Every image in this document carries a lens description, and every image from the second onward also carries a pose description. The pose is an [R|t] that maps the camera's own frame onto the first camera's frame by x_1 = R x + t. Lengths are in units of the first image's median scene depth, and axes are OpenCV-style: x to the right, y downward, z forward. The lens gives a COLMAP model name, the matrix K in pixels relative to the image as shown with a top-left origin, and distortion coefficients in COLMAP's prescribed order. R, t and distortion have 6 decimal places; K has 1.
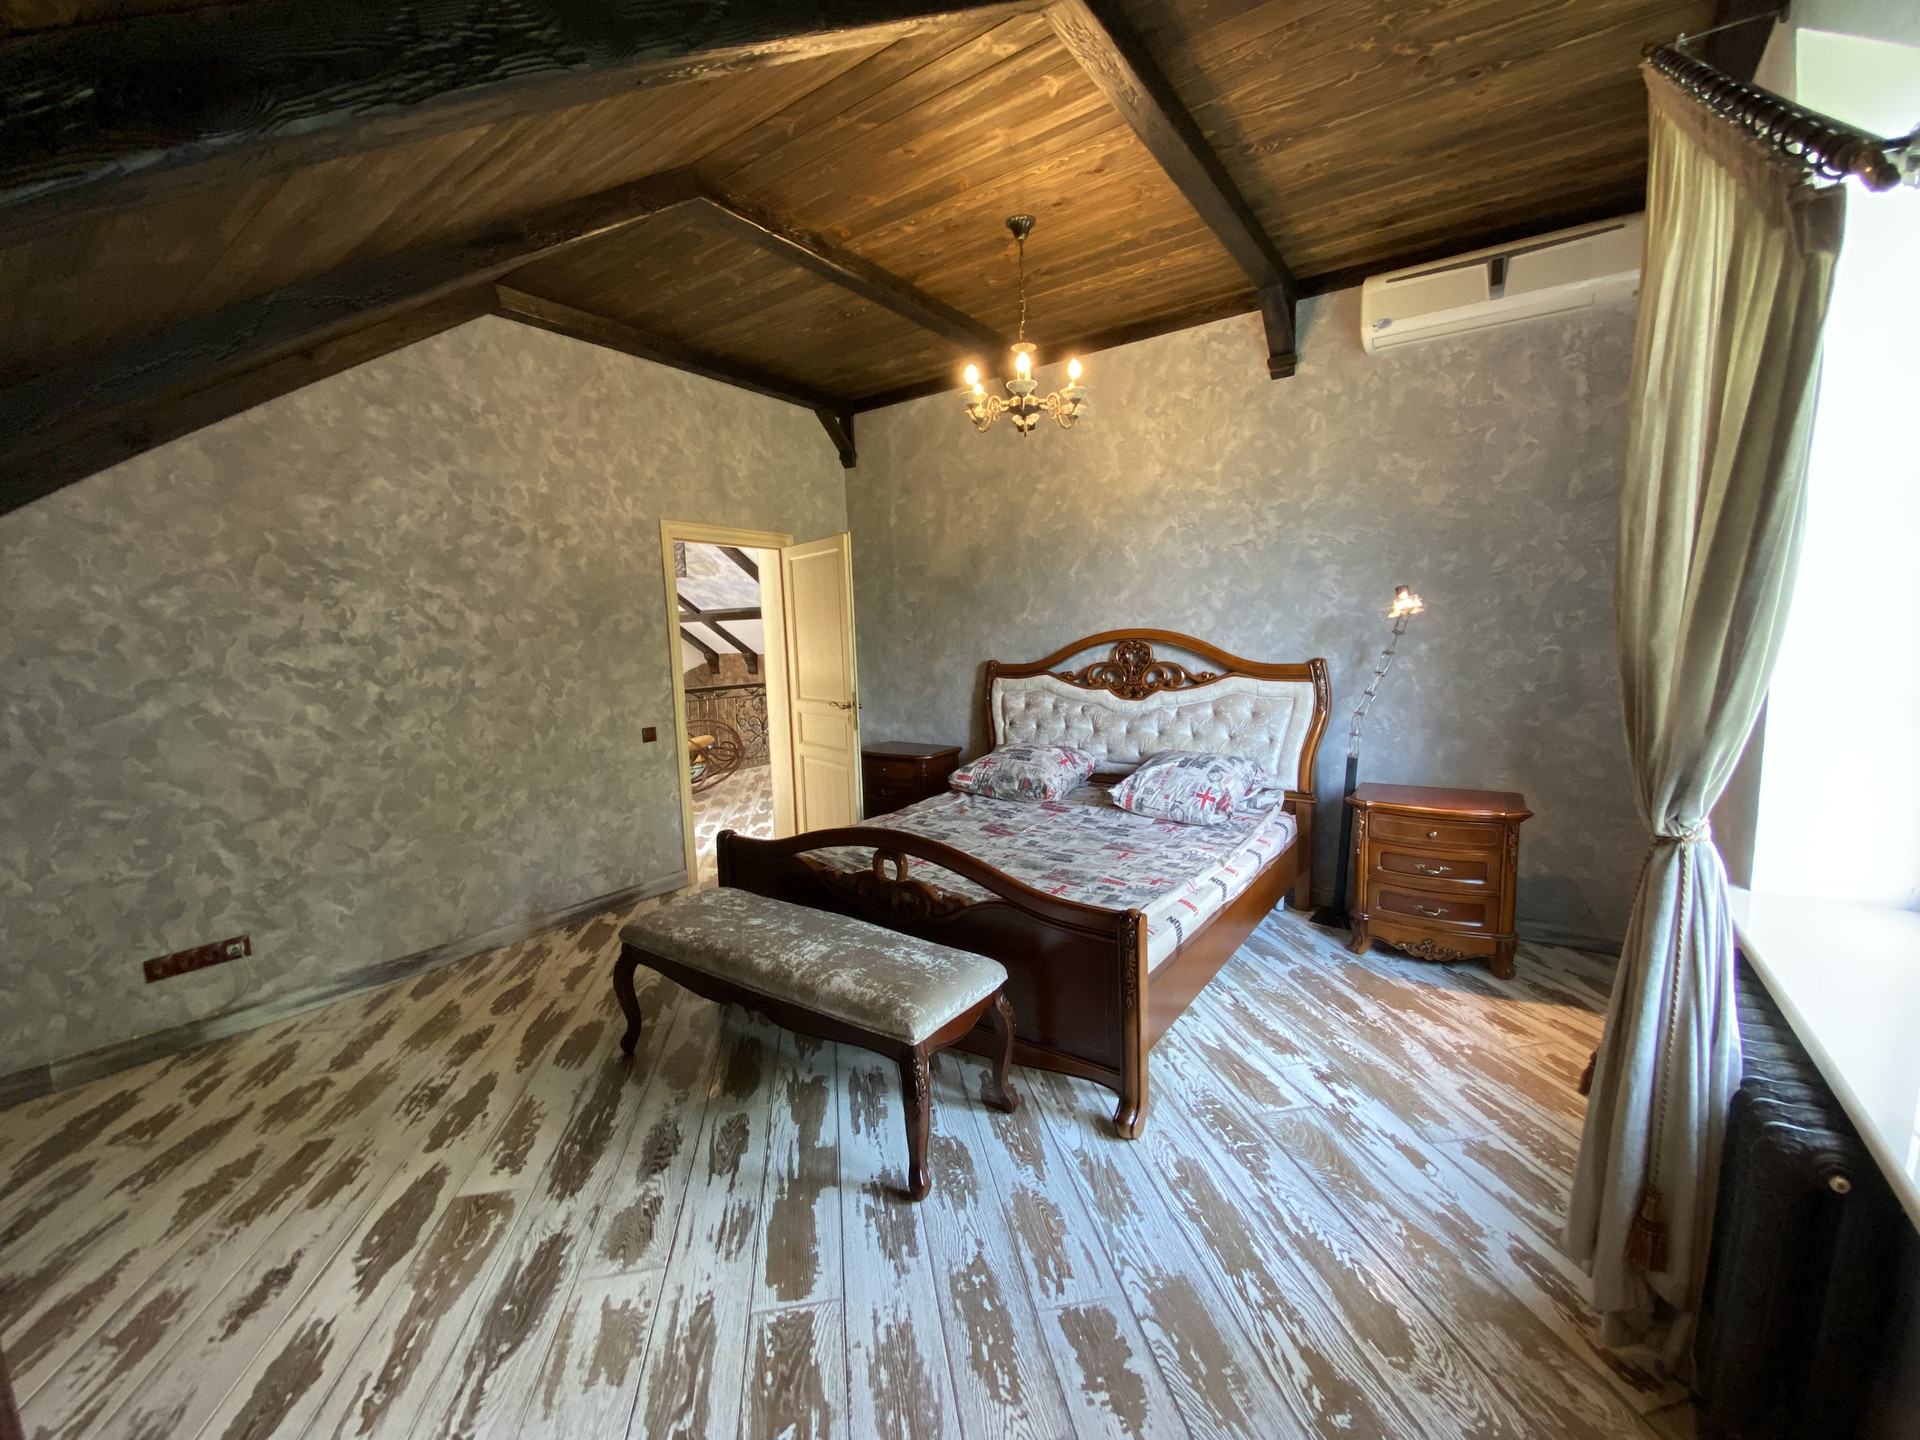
lens RADIAL K [[775.9, 0, 963.3], [0, 775.9, 717.6], [0, 0, 1]] dist [0.019267, -0.019332]
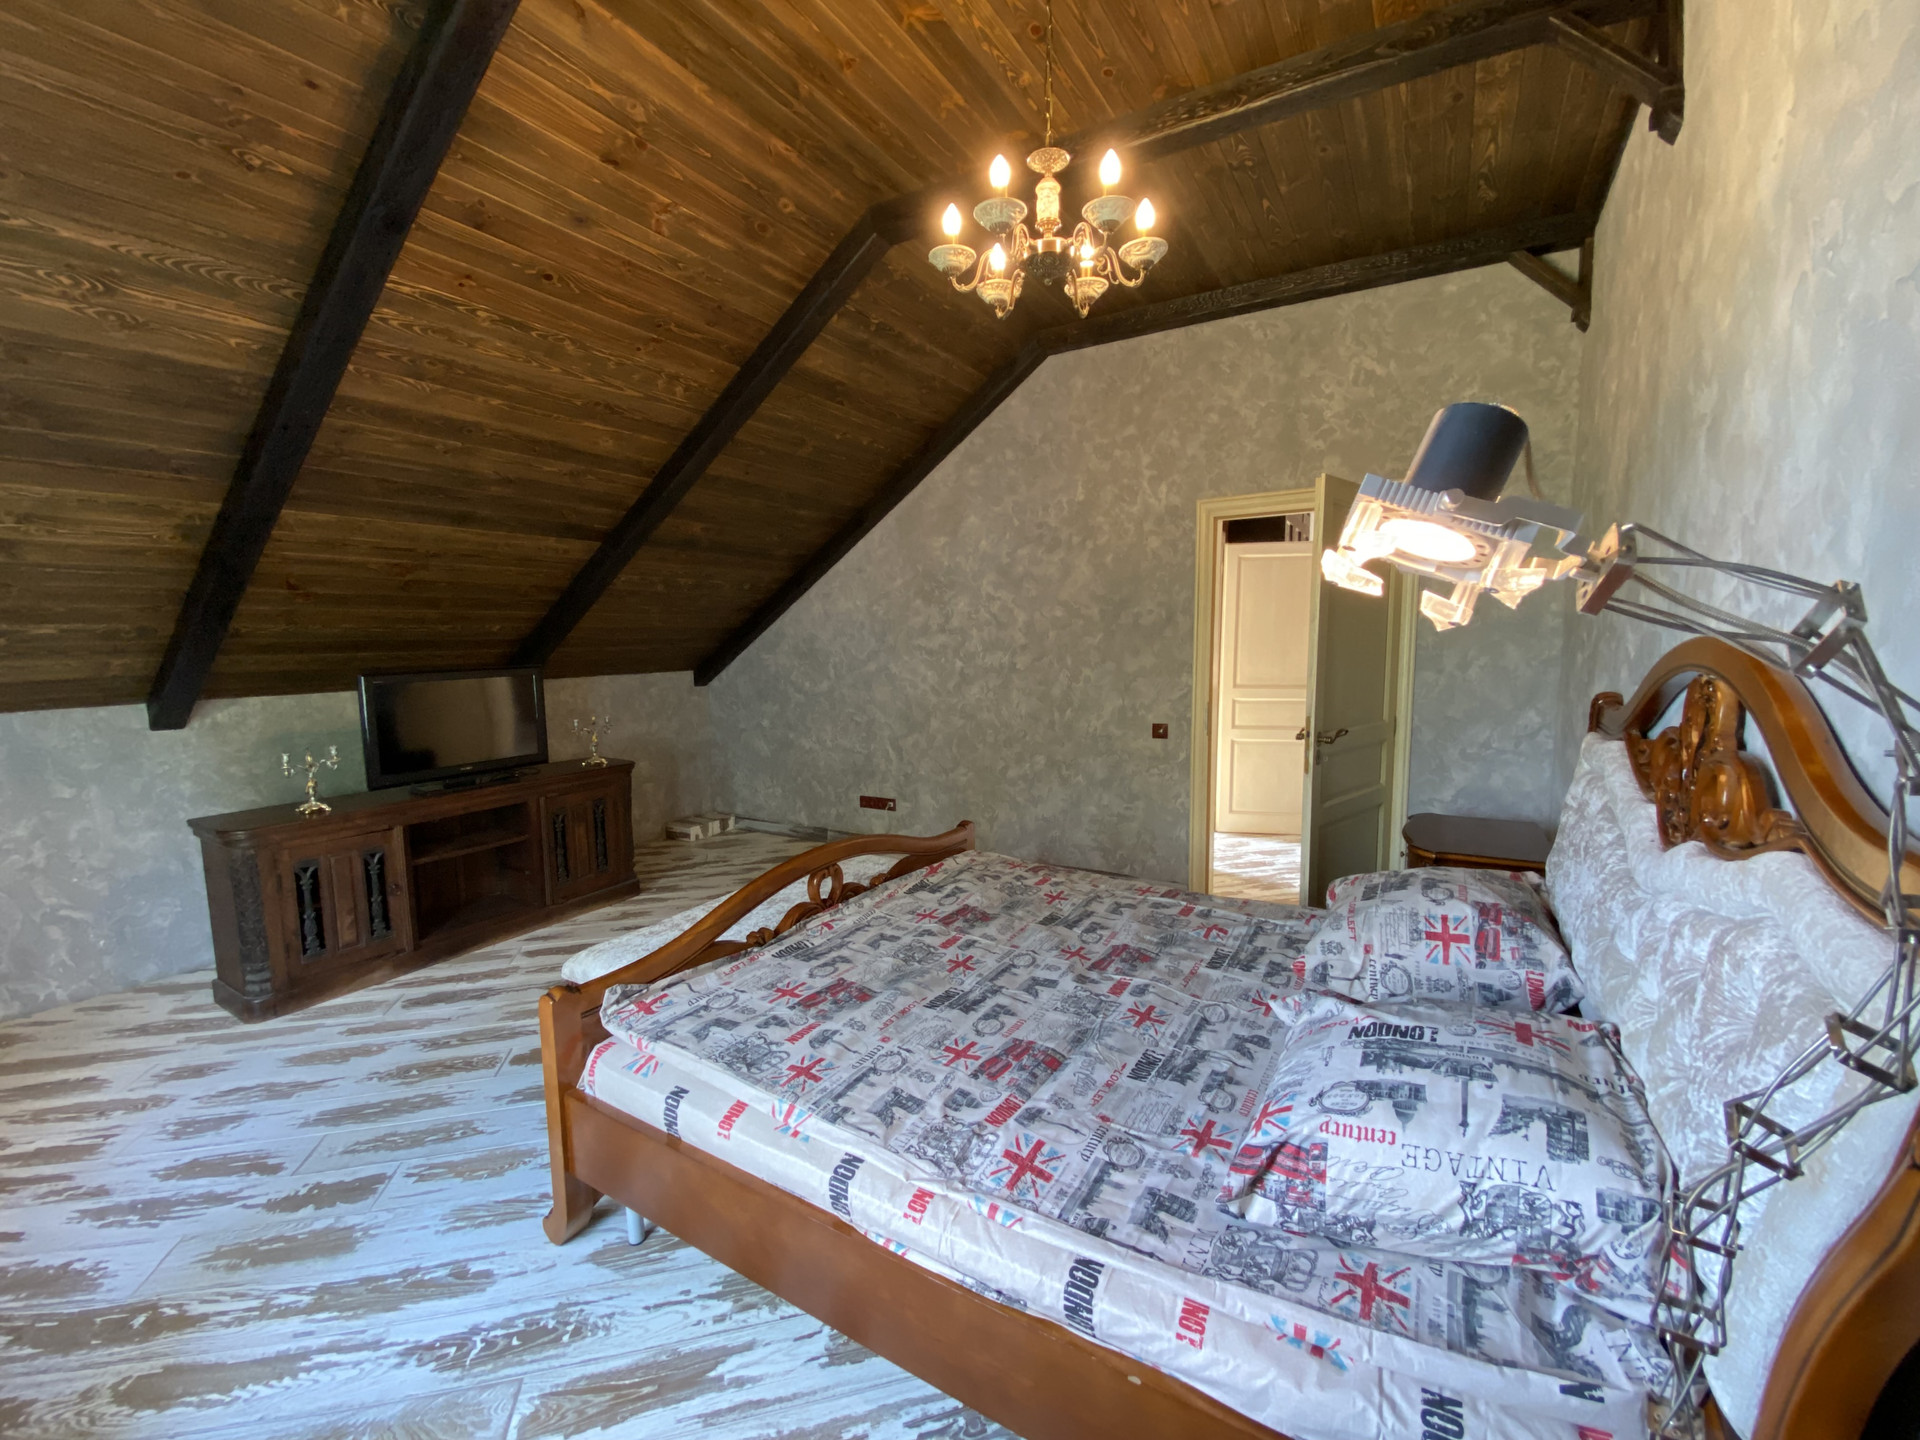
lens RADIAL K [[770.9, 0, 960.0], [0, 770.9, 720.0], [0, 0, 1]] dist [0.043982, -0.026498]
pose [[0.069529, 0.141375, -0.987511, 0.632208], [-0.096476, 0.986220, 0.134398, -0.116716], [0.992904, 0.085926, 0.082210, 0.812022]]
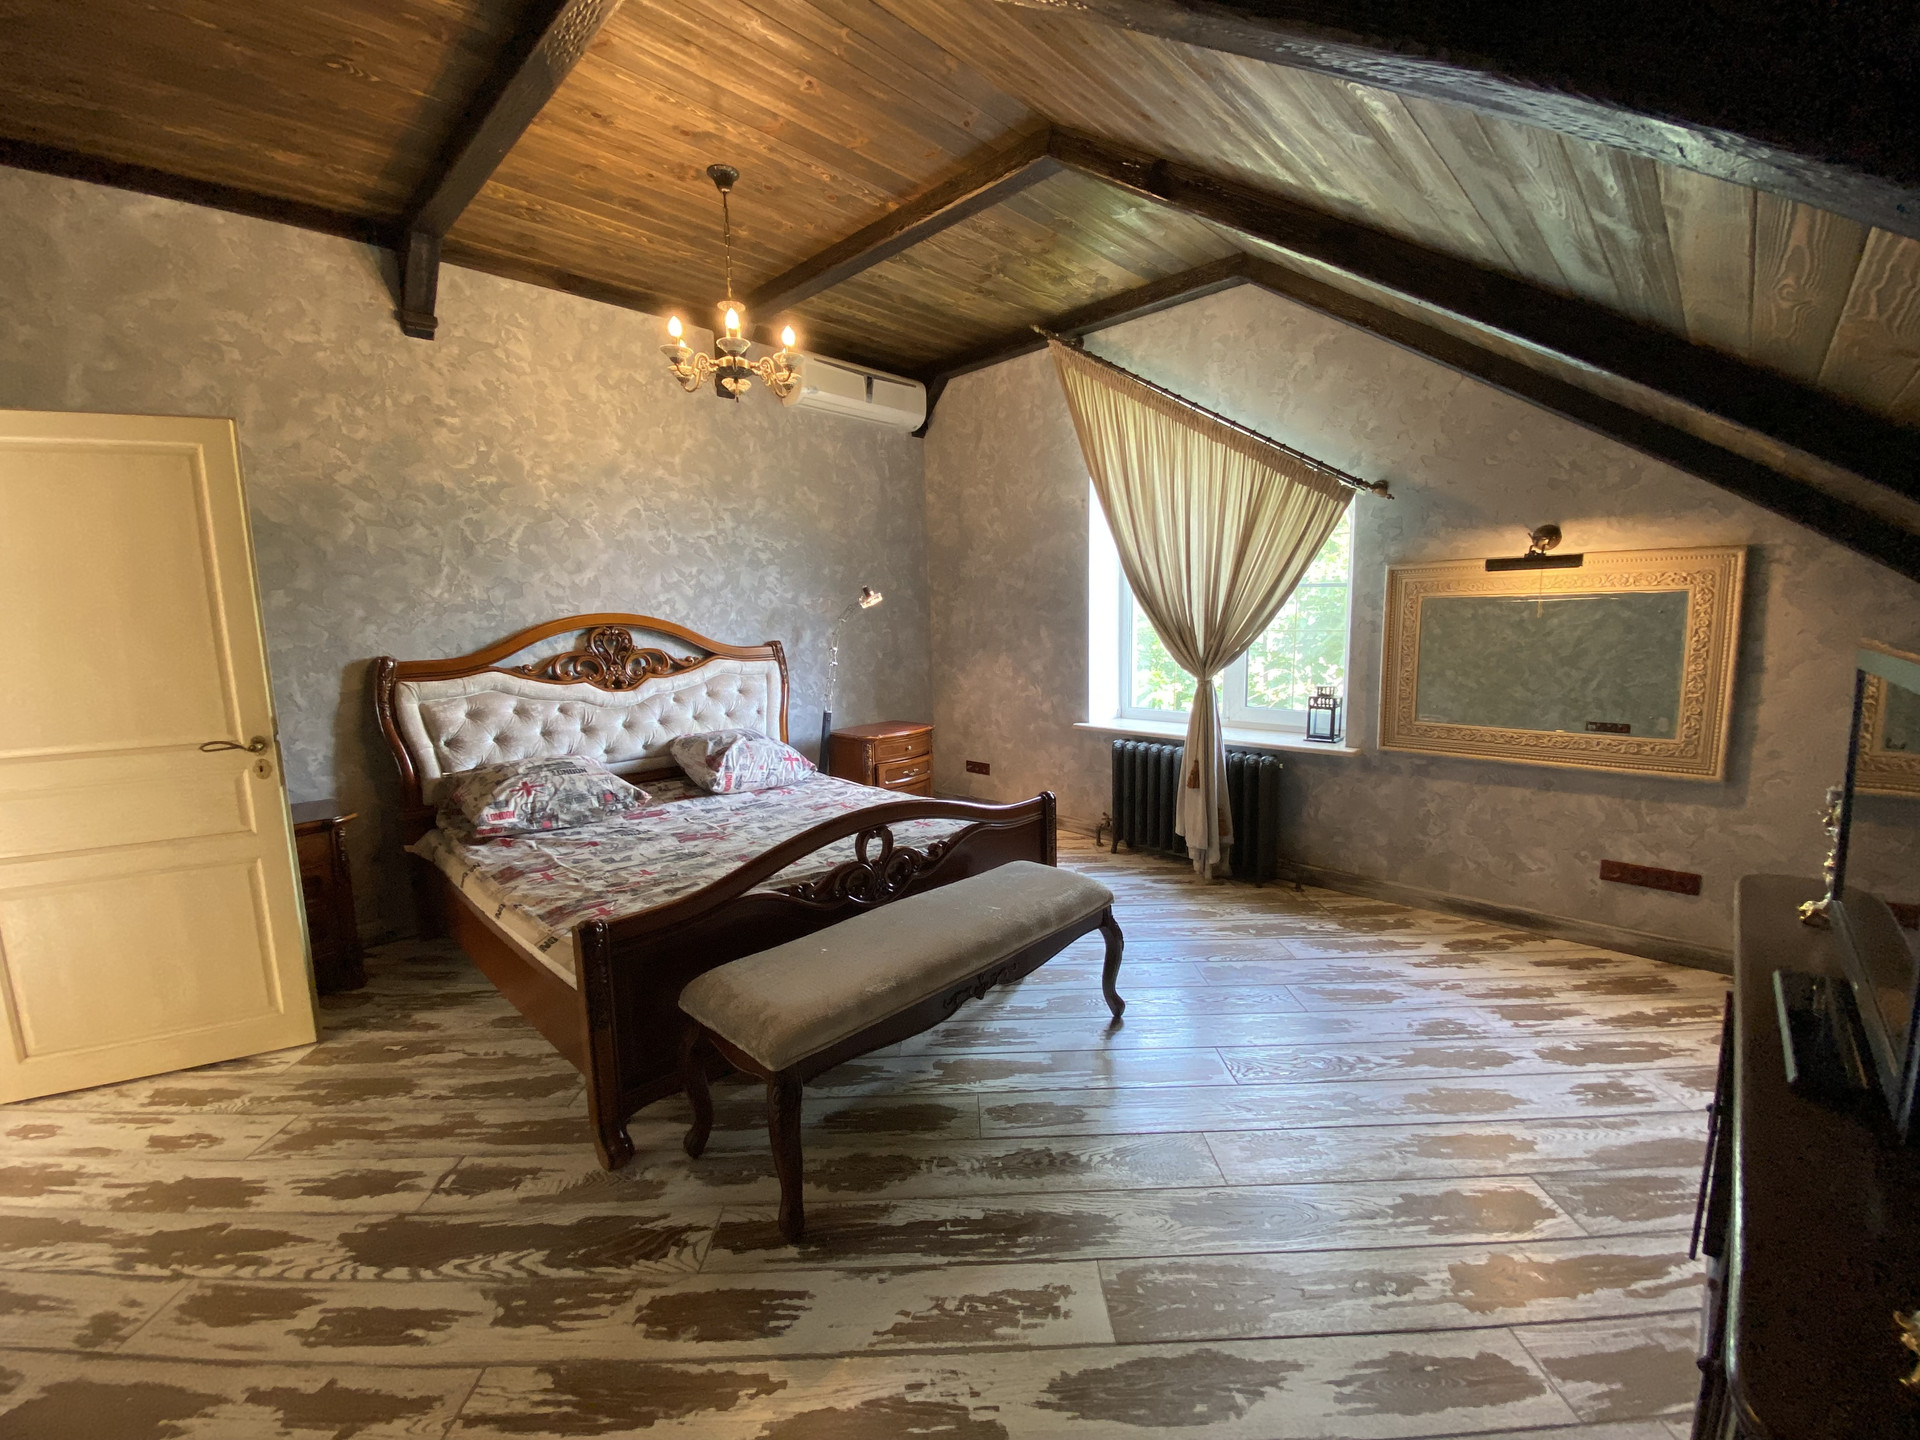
lens RADIAL K [[770.0, 0, 963.6], [0, 770.0, 721.7], [0, 0, 1]] dist [0.021249, -0.020373]
pose [[0.163154, -0.105633, 0.980929, -0.750063], [0.121031, 0.988885, 0.086359, -0.019862], [-0.979149, 0.104633, 0.174125, 0.539752]]
